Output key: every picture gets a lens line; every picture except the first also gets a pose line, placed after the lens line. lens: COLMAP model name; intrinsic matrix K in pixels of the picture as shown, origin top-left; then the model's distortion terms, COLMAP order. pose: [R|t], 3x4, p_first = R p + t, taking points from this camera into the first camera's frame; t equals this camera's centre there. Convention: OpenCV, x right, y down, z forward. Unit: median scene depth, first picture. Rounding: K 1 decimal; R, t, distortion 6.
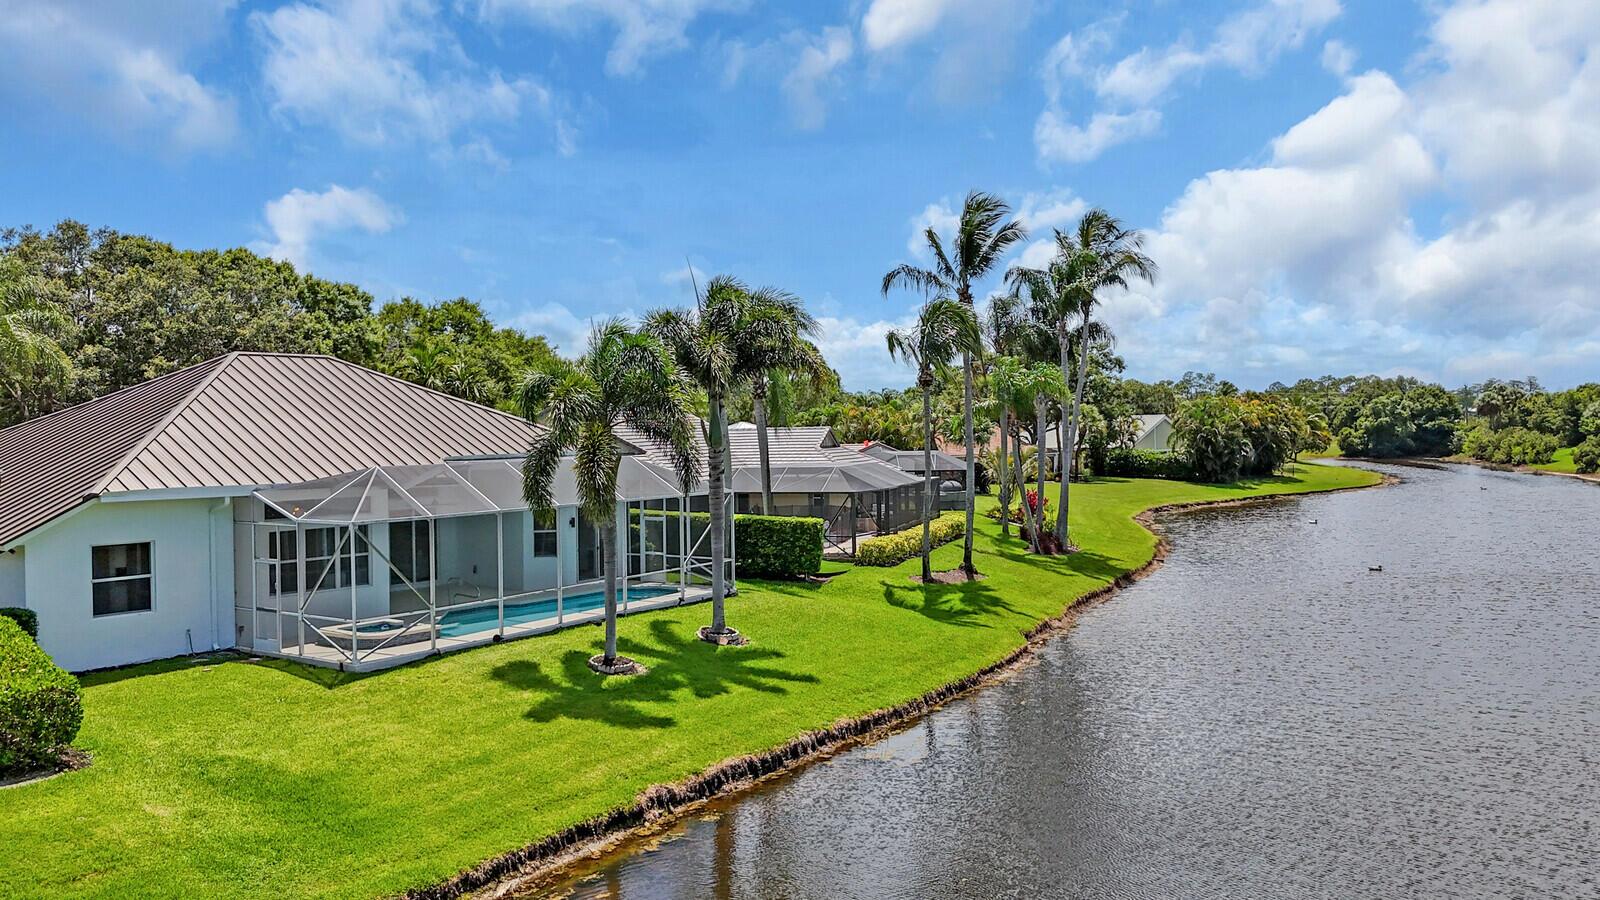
lens RADIAL K [[1202.0, 0, 800.0], [0, 1202.0, 450.0], [0, 0, 1]] dist [0.030500, -0.012165]
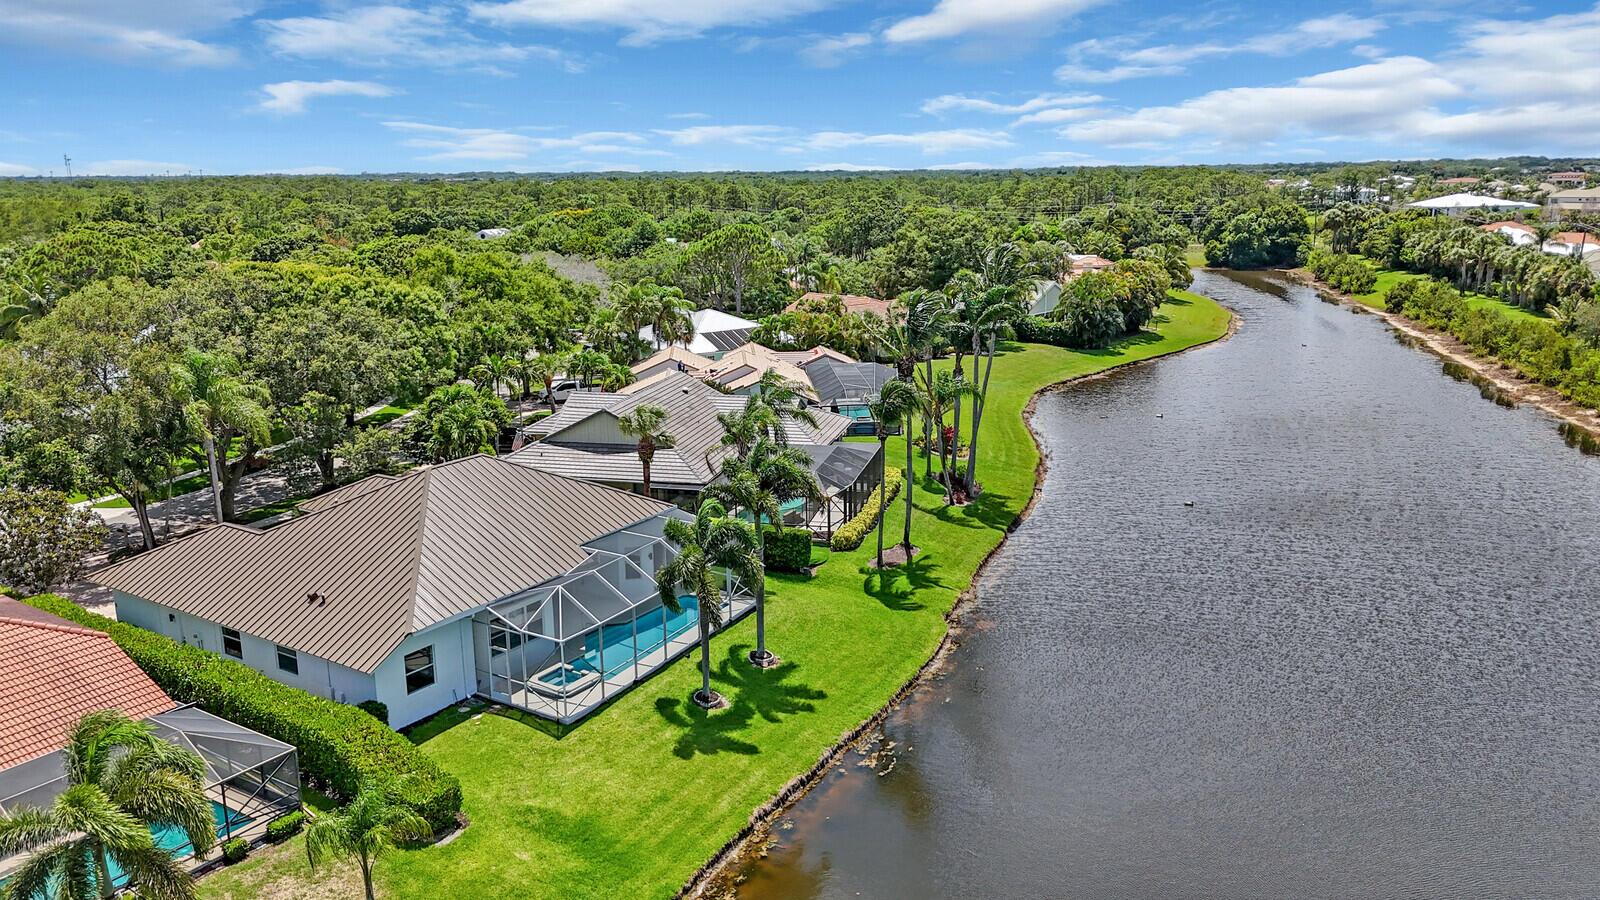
lens RADIAL K [[1059.2, 0, 800.0], [0, 1059.2, 450.0], [0, 0, 1]] dist [0.019046, -0.000537]
pose [[0.998190, -0.008778, 0.059498, -0.110081], [-0.002205, 0.983285, 0.182058, -0.425779], [-0.060102, -0.181860, 0.981486, -0.387770]]
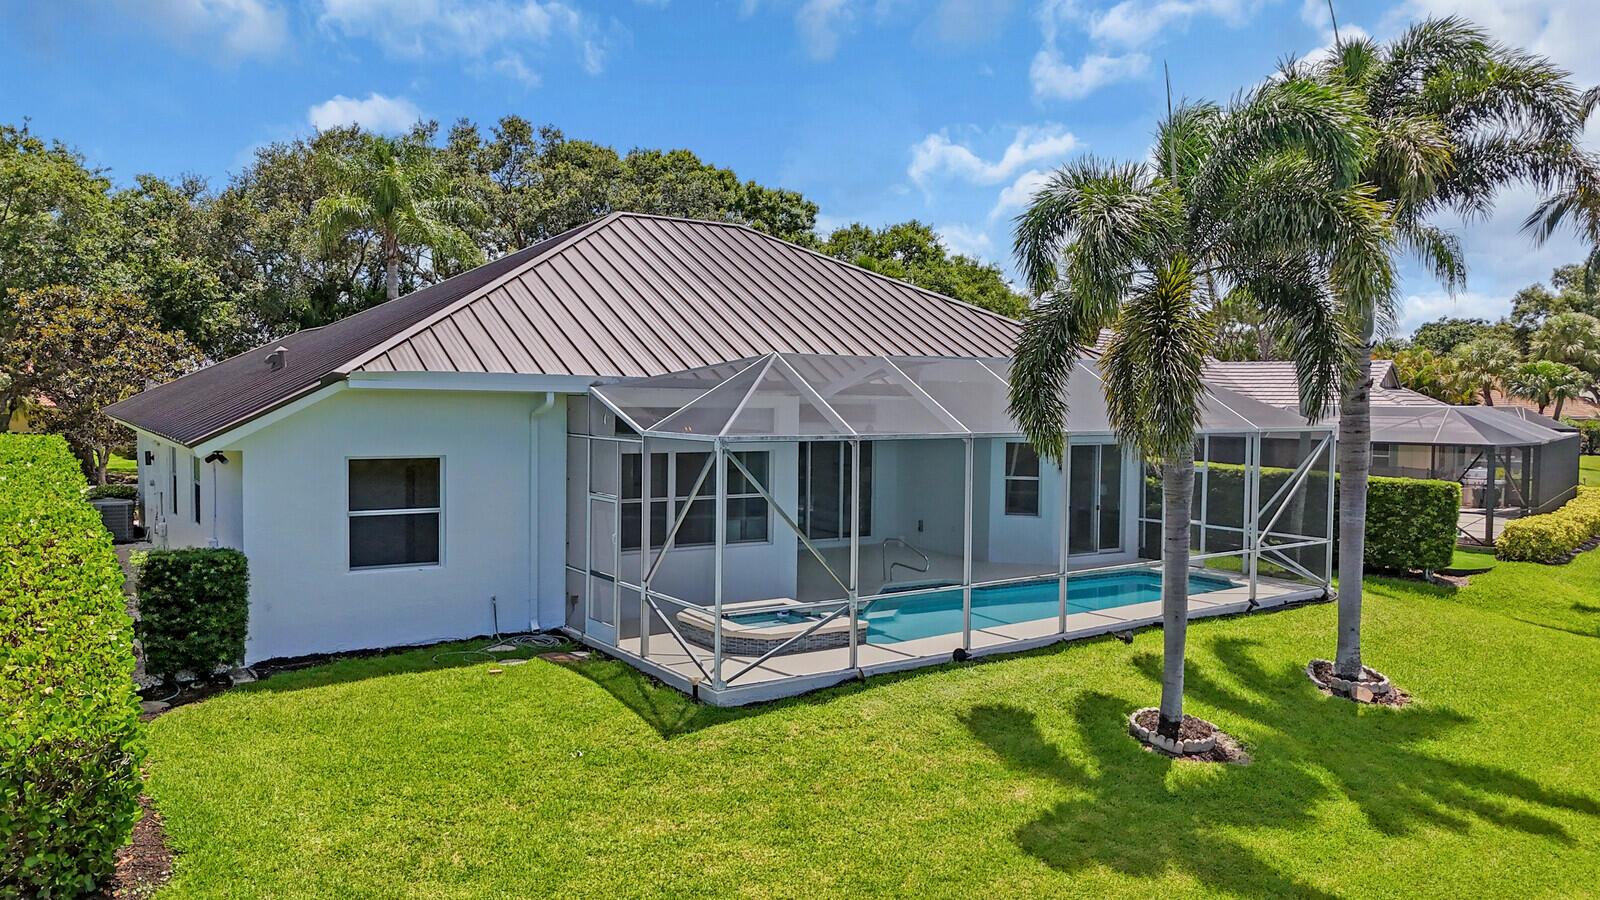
lens RADIAL K [[1202.0, 0, 800.0], [0, 1202.0, 450.0], [0, 0, 1]] dist [0.030500, -0.012165]
pose [[0.934781, 0.044258, -0.352457, -0.126093], [-0.031150, 0.998599, 0.042779, 0.036507], [0.353857, -0.029010, 0.934850, 0.444123]]
